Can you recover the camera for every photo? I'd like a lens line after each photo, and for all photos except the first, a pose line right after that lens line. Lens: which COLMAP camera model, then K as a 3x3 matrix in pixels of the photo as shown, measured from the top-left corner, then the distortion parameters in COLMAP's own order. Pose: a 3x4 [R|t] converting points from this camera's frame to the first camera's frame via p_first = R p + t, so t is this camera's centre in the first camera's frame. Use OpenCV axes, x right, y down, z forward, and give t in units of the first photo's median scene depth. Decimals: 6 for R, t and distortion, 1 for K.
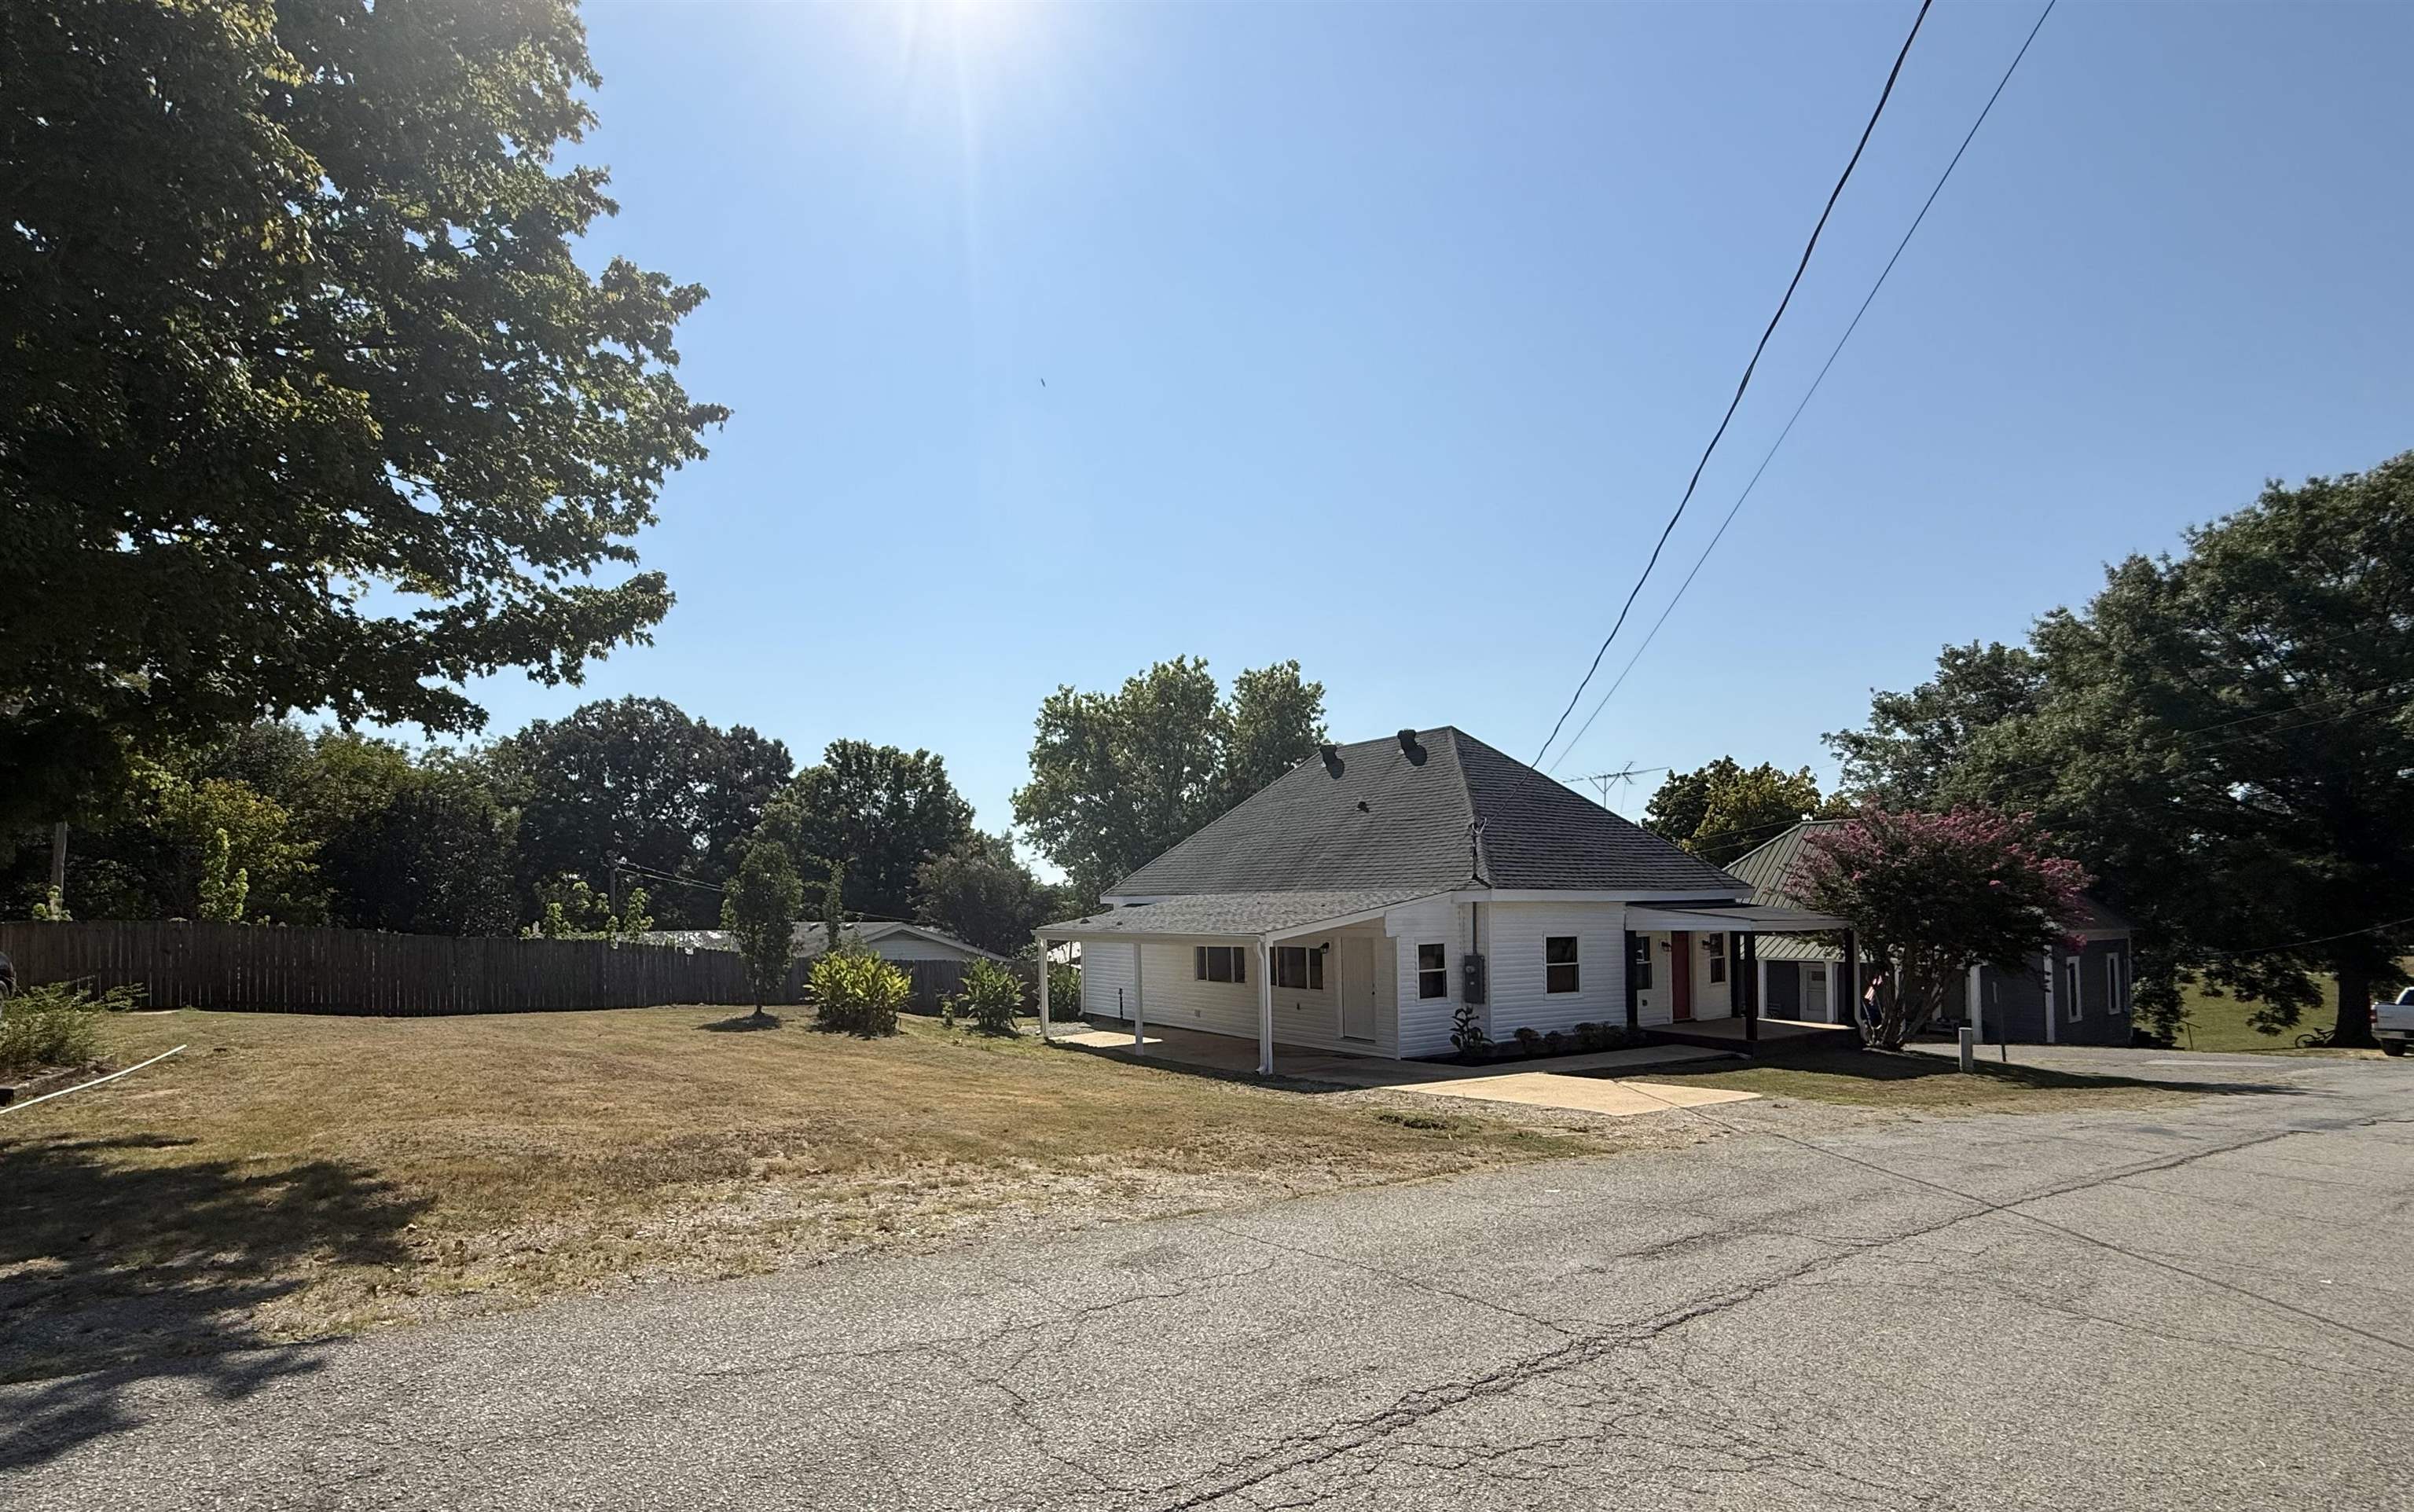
lens RADIAL K [[1035.4, 0, 1111.1], [0, 1035.4, 885.6], [0, 0, 1]] dist [-0.001013, 0.005351]
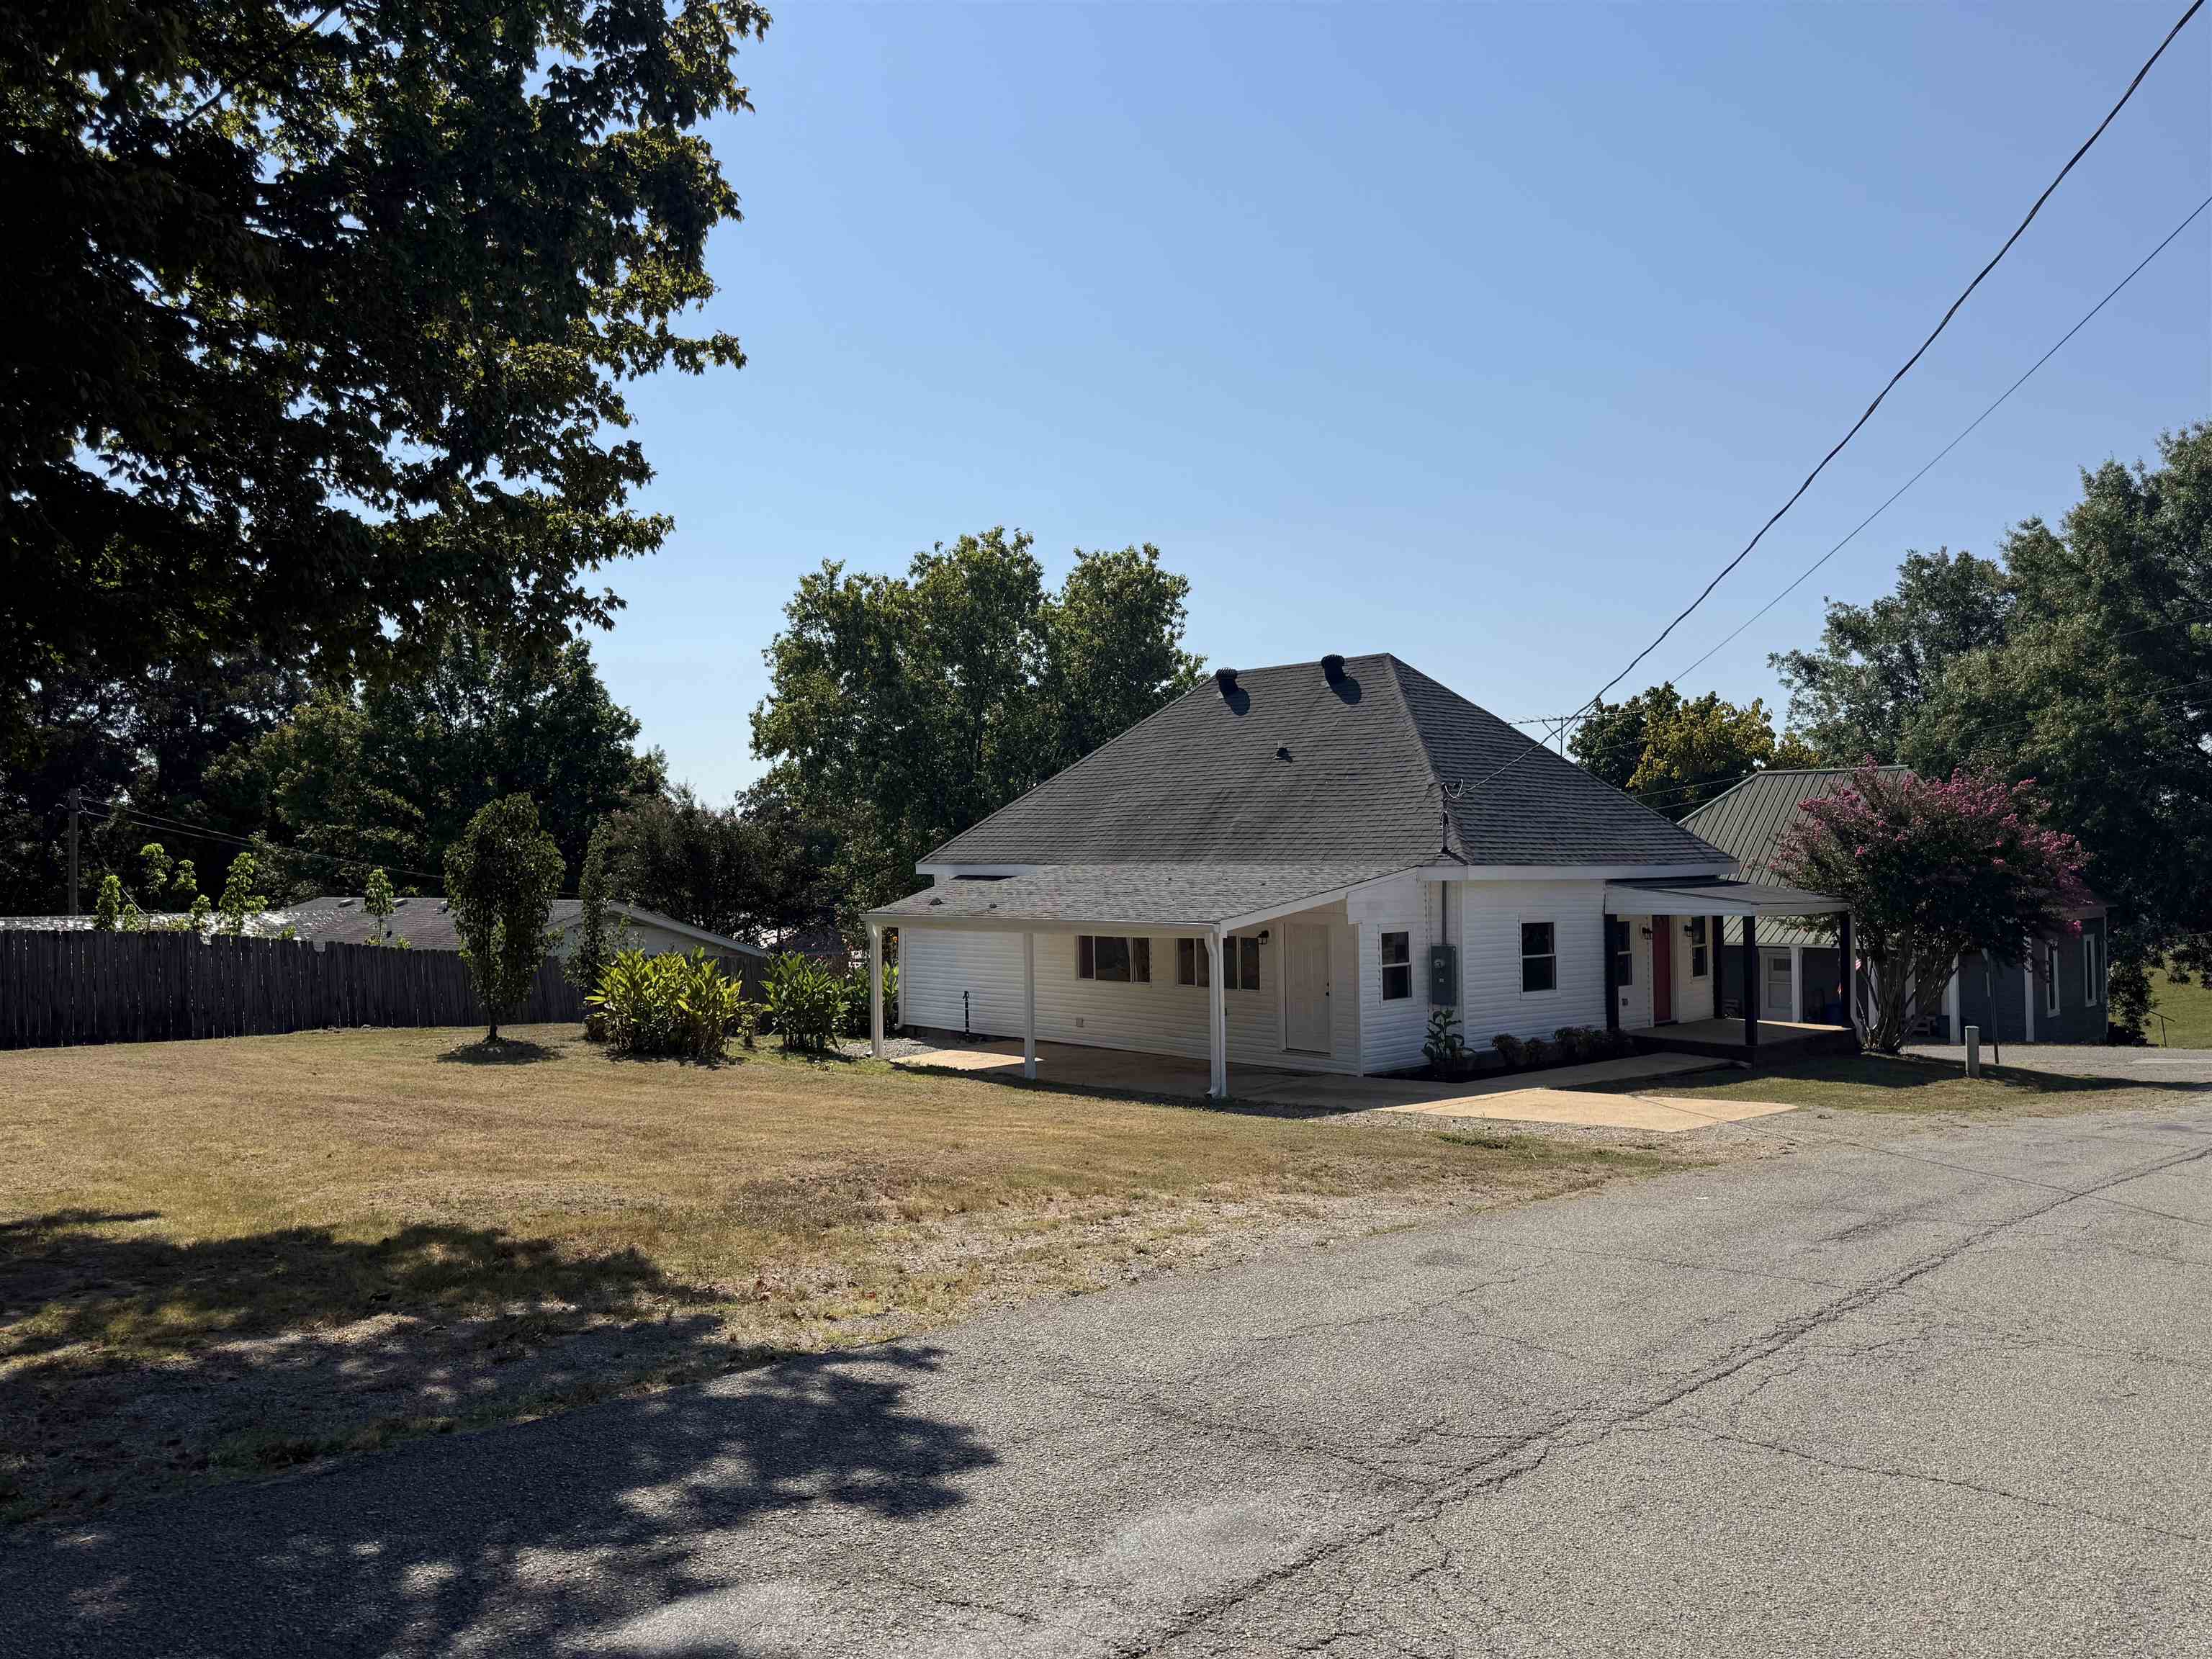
lens RADIAL K [[1539.8, 0, 1106.0], [0, 1539.8, 829.5], [0, 0, 1]] dist [0.055105, -0.047207]
pose [[0.976351, 0.009061, 0.216000, -0.133061], [-0.008987, 0.999959, -0.001326, -0.015972], [-0.216003, -0.000647, 0.976393, -0.099881]]
